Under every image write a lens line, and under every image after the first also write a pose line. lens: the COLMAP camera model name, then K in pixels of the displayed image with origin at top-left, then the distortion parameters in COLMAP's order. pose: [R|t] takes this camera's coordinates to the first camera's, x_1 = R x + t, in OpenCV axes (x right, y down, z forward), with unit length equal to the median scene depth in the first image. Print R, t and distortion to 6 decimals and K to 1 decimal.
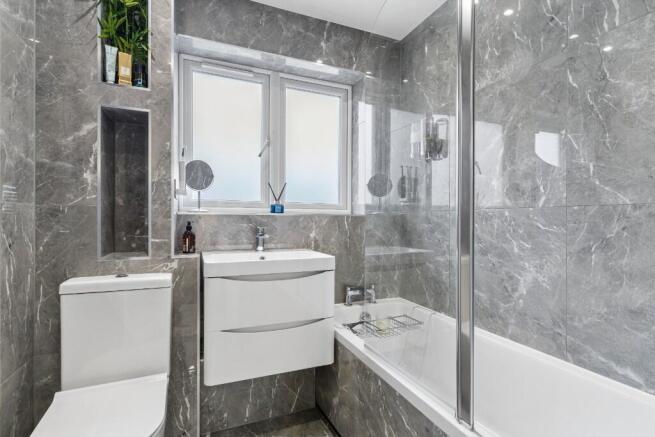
lens RADIAL K [[313.7, 0, 328.5], [0, 313.7, 216.0], [0, 0, 1]] dist [0.003065, 0.000492]
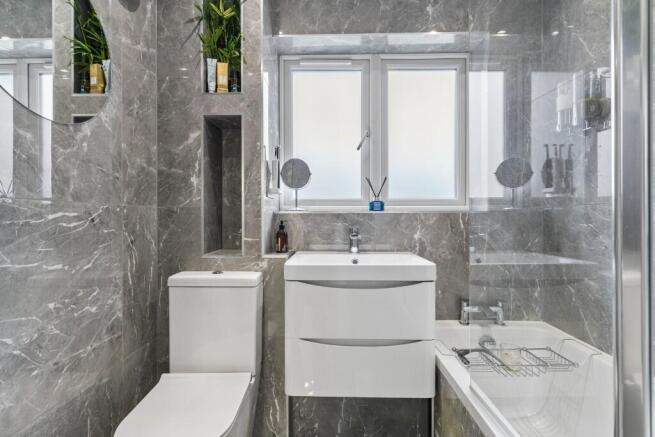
lens RADIAL K [[313.7, 0, 328.5], [0, 313.7, 216.0], [0, 0, 1]] dist [0.003065, 0.000492]
pose [[0.912542, -0.009164, -0.408880, 0.097708], [0.011598, 0.999927, 0.003473, 0.000742], [0.408818, -0.007911, 0.912581, 0.157712]]
